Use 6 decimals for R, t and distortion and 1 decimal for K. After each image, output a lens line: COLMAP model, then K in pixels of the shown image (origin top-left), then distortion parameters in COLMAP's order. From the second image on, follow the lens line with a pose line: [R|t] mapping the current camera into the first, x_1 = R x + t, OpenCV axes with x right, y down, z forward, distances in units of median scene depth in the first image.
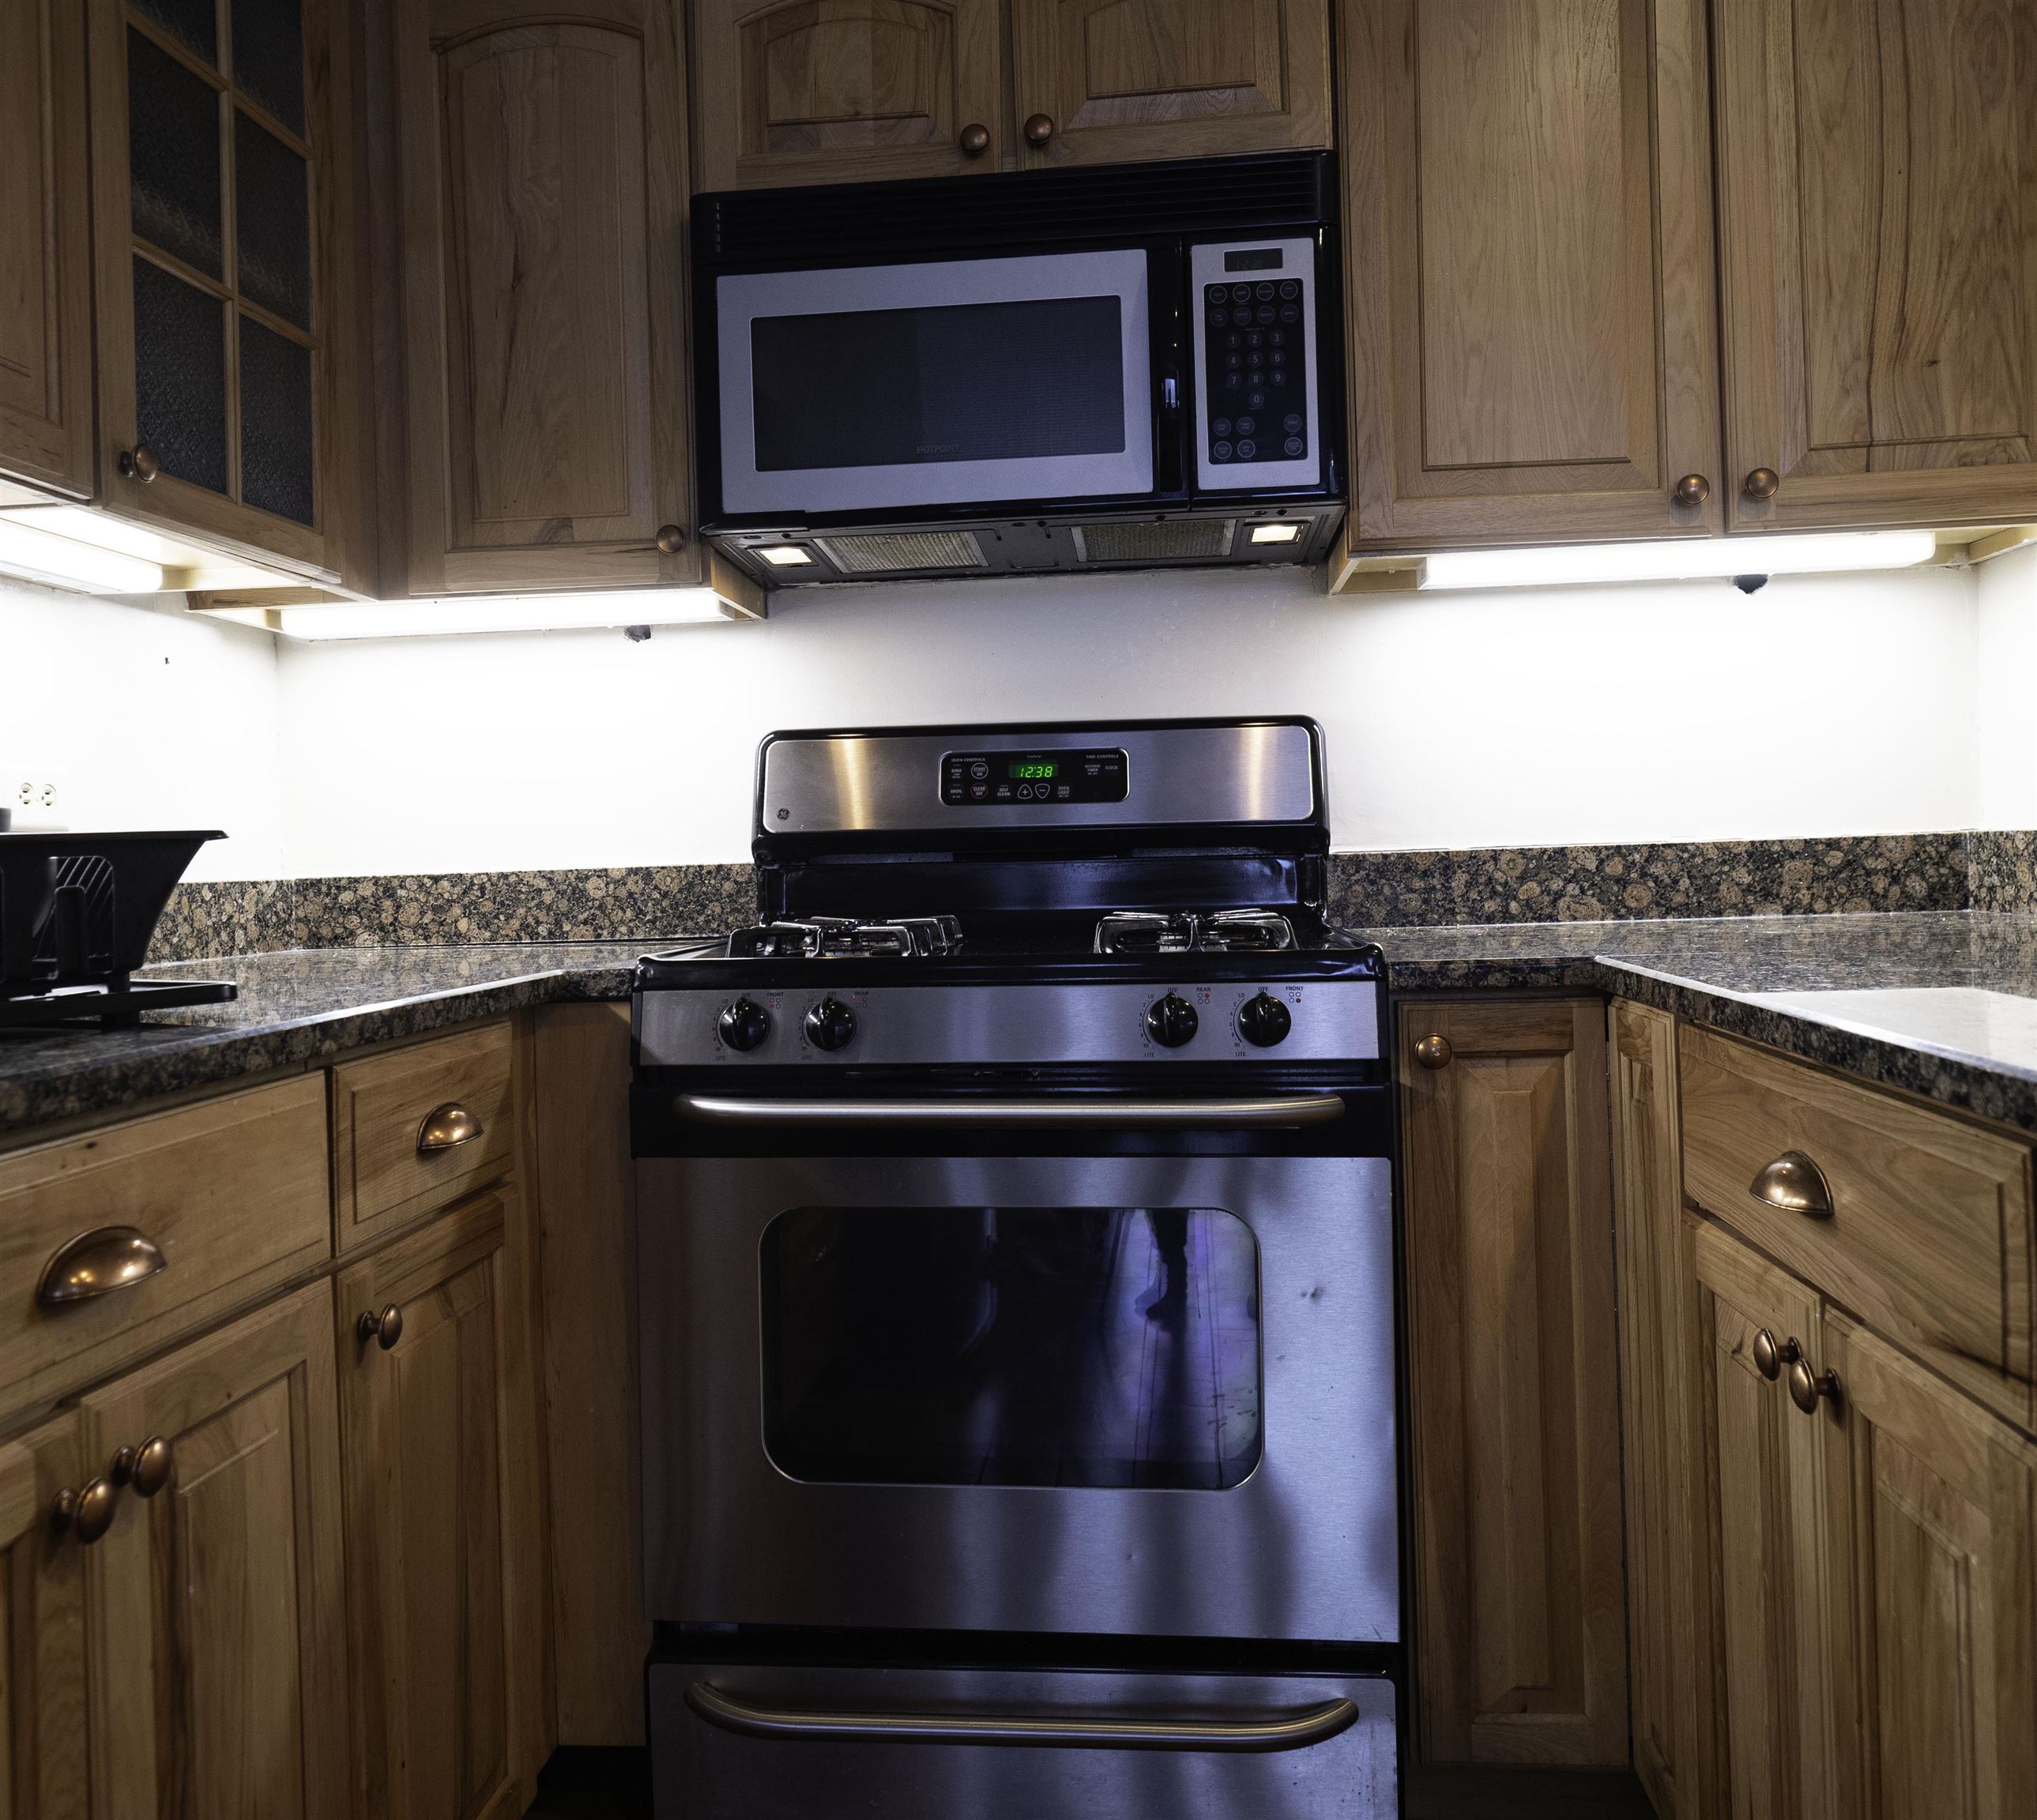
lens RADIAL K [[1733.5, 0, 985.2], [0, 1733.5, 906.0], [0, 0, 1]] dist [-0.001792, 0.002739]
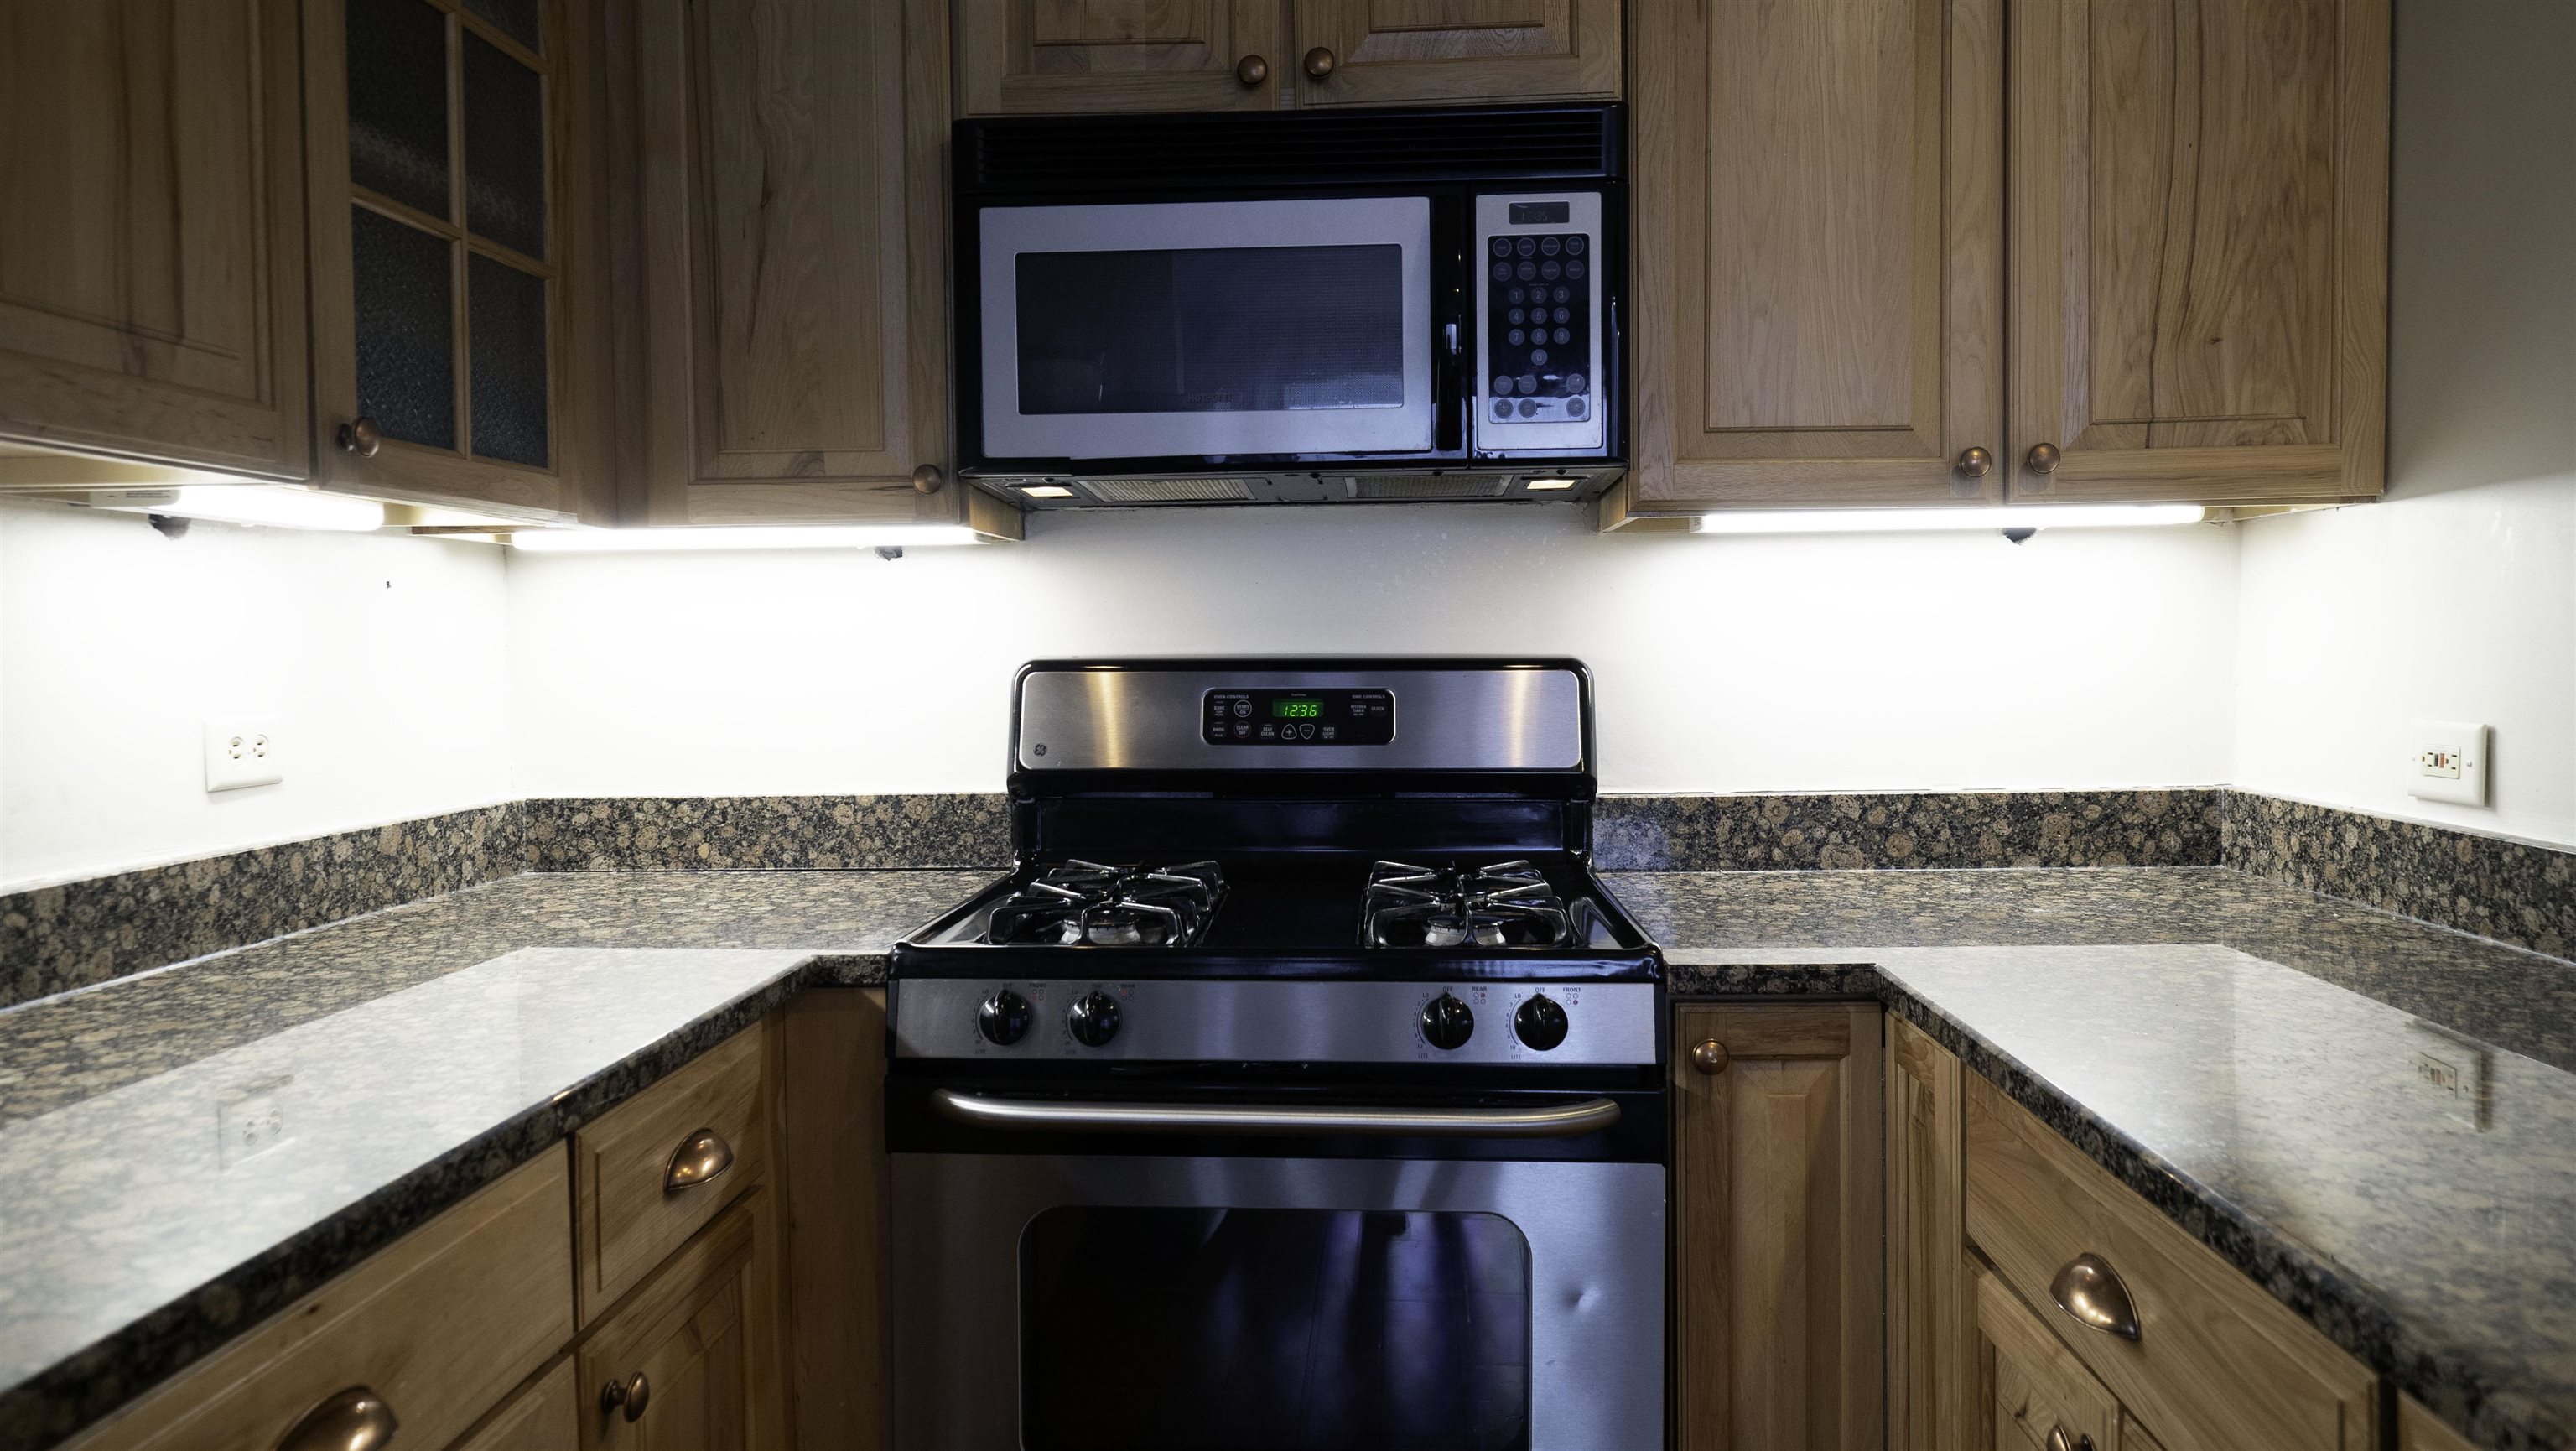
lens RADIAL K [[1695.4, 0, 1295.4], [0, 1695.4, 708.9], [0, 0, 1]] dist [-0.001887, 0.003084]
pose [[0.998442, 0.014512, 0.053888, -0.027988], [-0.016548, 0.999158, 0.037544, -0.127136], [-0.053298, -0.038377, 0.997841, 0.050099]]
